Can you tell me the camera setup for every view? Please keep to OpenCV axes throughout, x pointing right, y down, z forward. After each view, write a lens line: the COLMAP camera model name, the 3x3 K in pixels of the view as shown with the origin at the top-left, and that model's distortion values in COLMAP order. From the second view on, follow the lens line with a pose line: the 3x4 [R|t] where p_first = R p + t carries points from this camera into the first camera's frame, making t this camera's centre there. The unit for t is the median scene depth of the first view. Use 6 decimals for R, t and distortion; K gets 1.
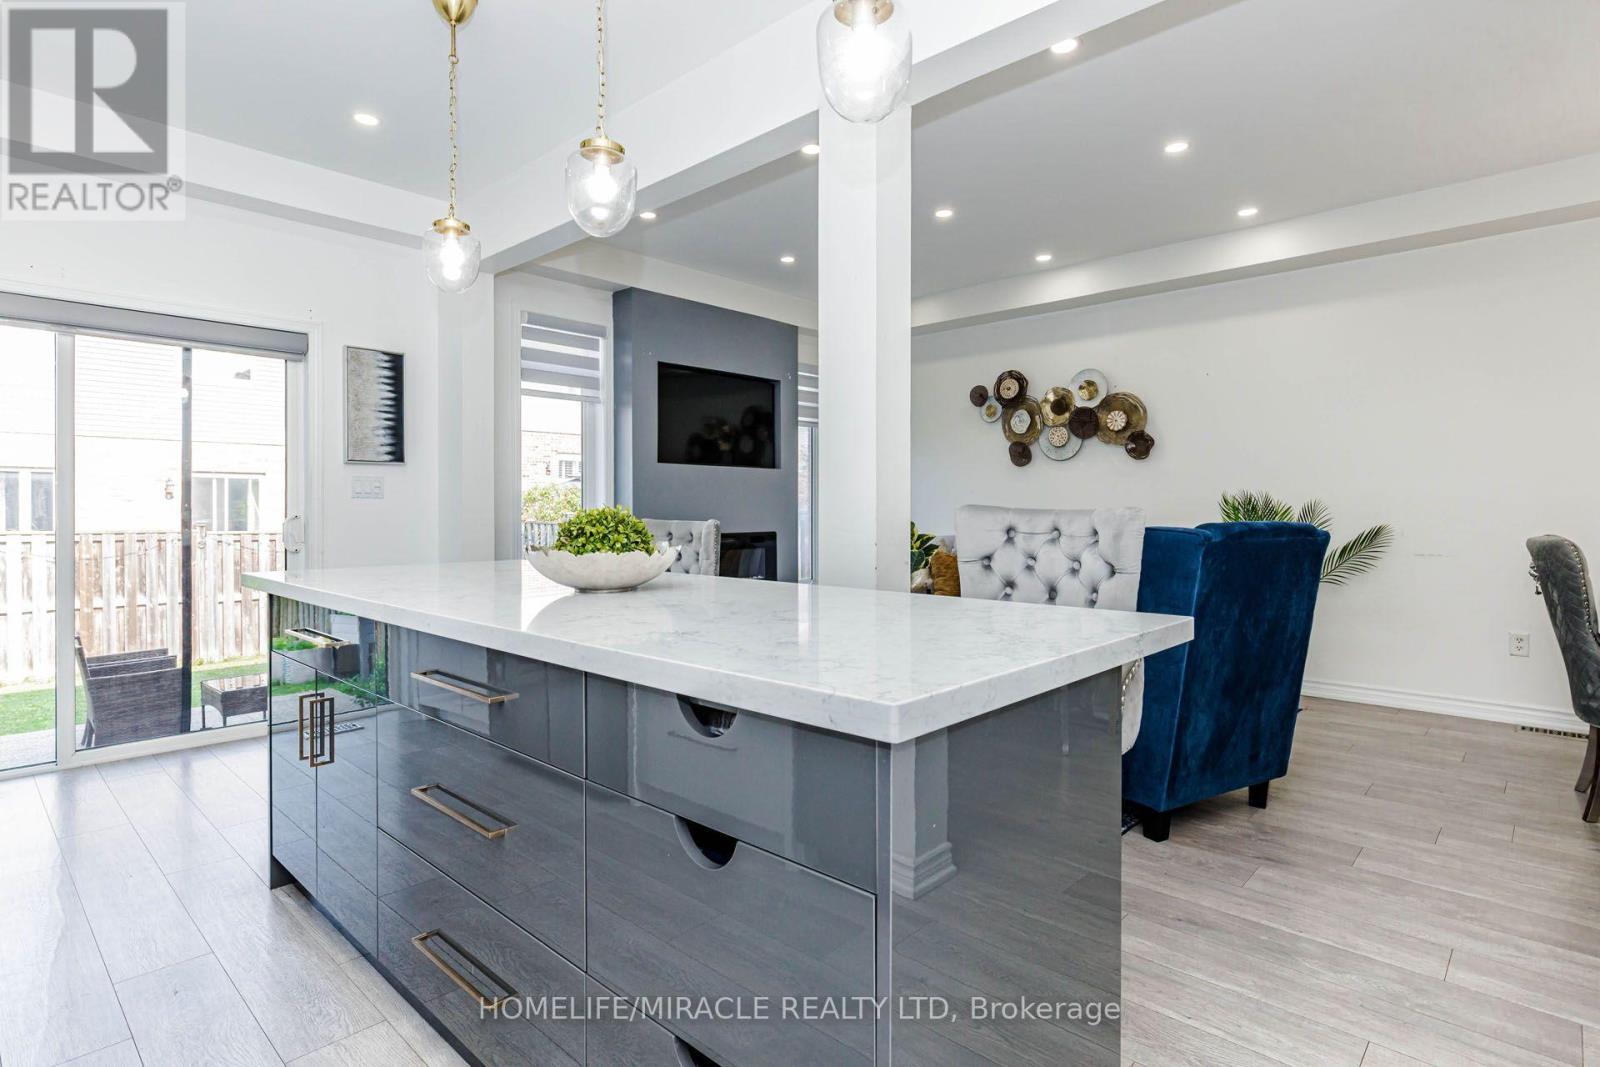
lens RADIAL K [[820.1, 0, 797.1], [0, 820.1, 513.1], [0, 0, 1]] dist [0.001698, -0.000440]
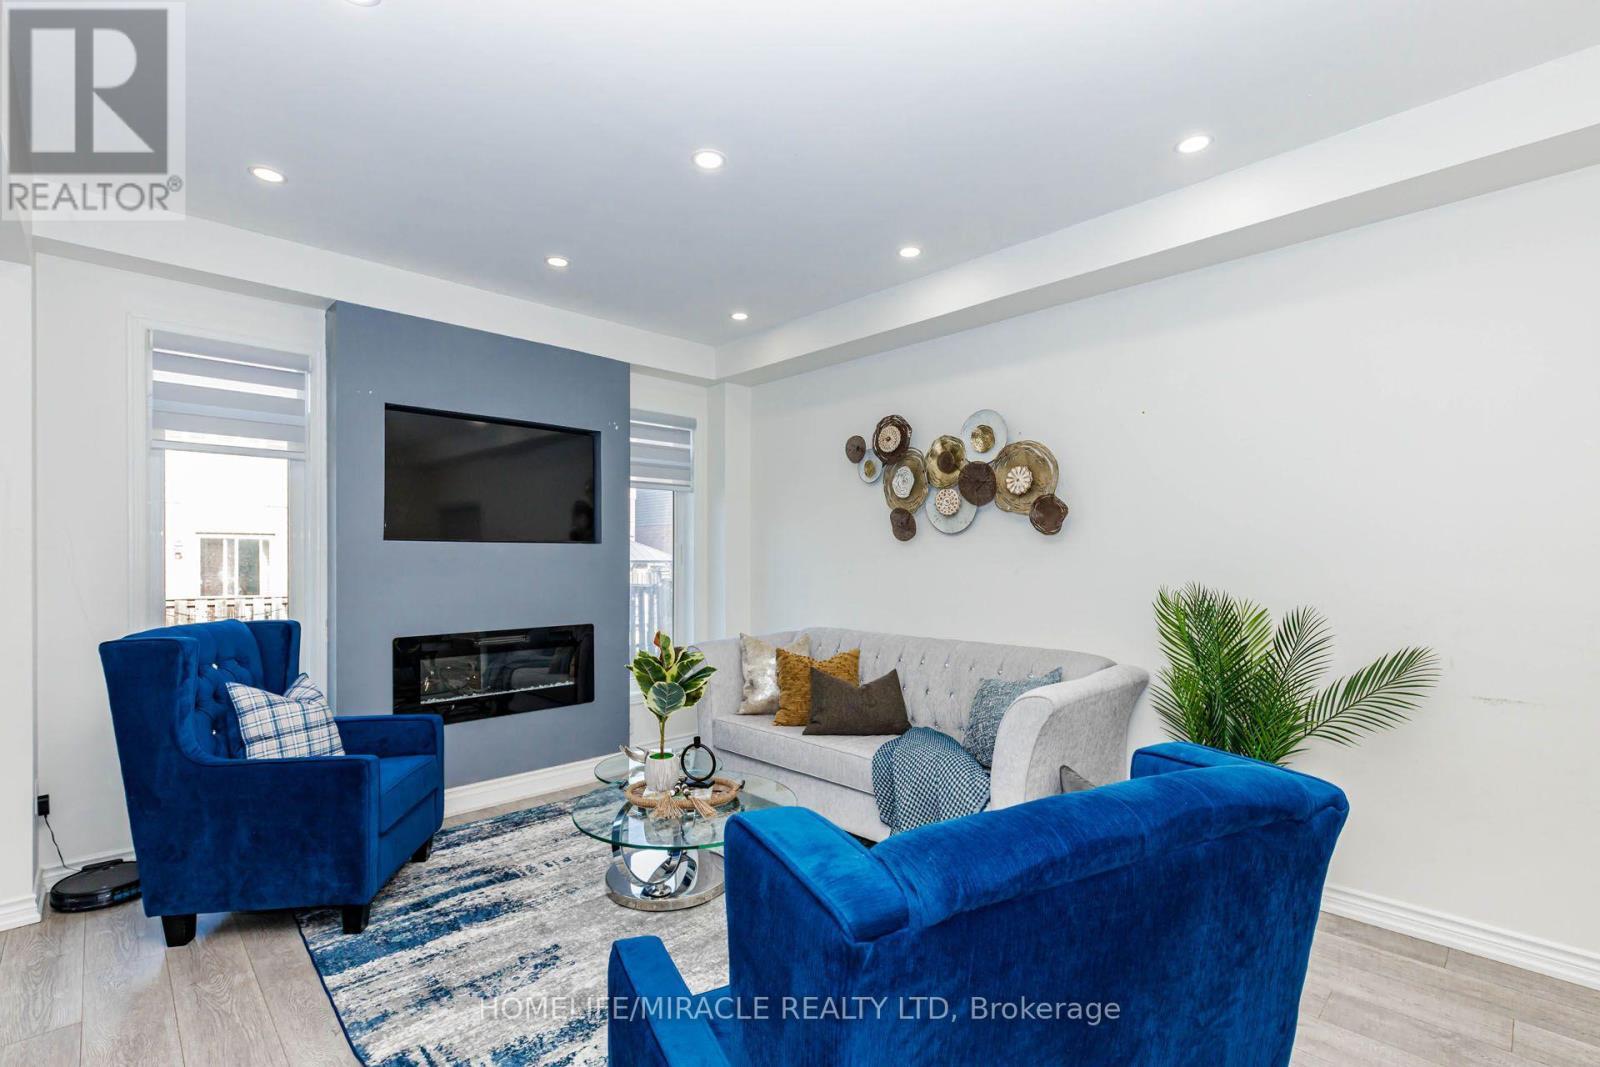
lens RADIAL K [[724.9, 0, 796.7], [0, 724.9, 562.3], [0, 0, 1]] dist [0.020657, -0.013904]
pose [[0.998824, -0.000515, -0.048489, 0.216269], [0.000476, 1.000000, -0.000801, -0.038457], [0.048489, 0.000777, 0.998823, 0.339034]]
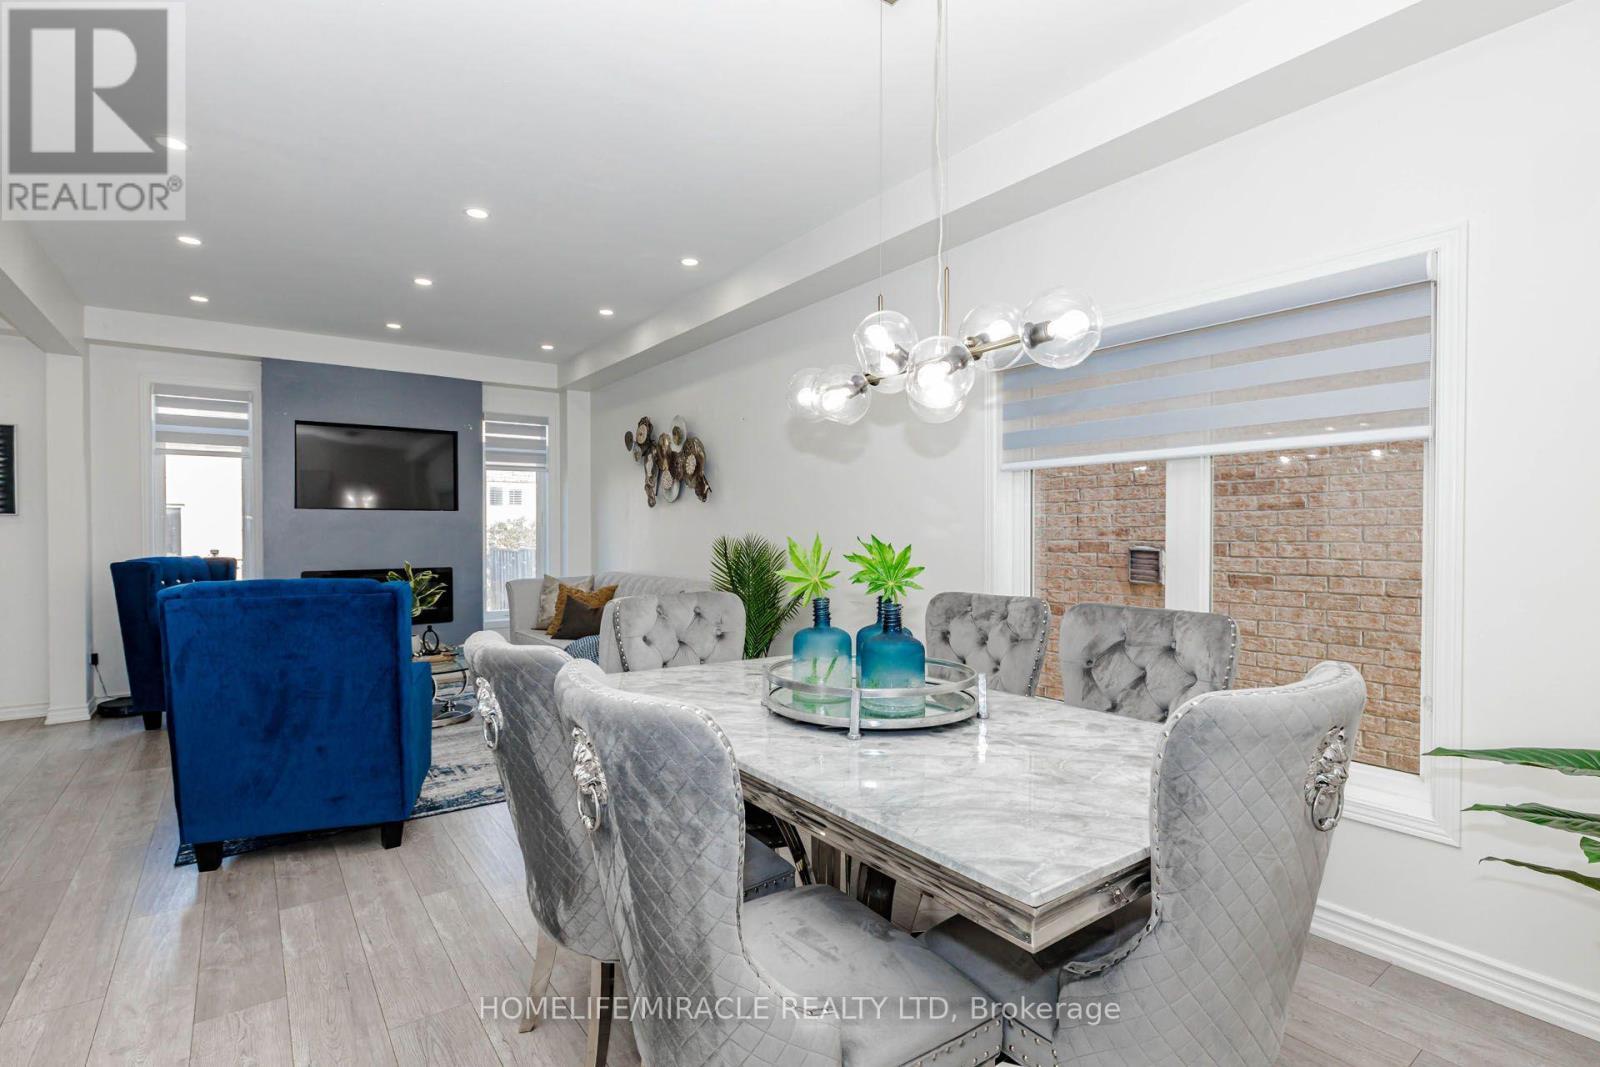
lens RADIAL K [[764.5, 0, 803.2], [0, 764.5, 548.6], [0, 0, 1]] dist [0.000832, -0.000251]
pose [[0.981383, 0.003614, -0.192025, 0.684885], [0.000329, 0.999790, 0.020495, -0.025851], [0.192059, -0.020177, 0.981176, 0.076947]]
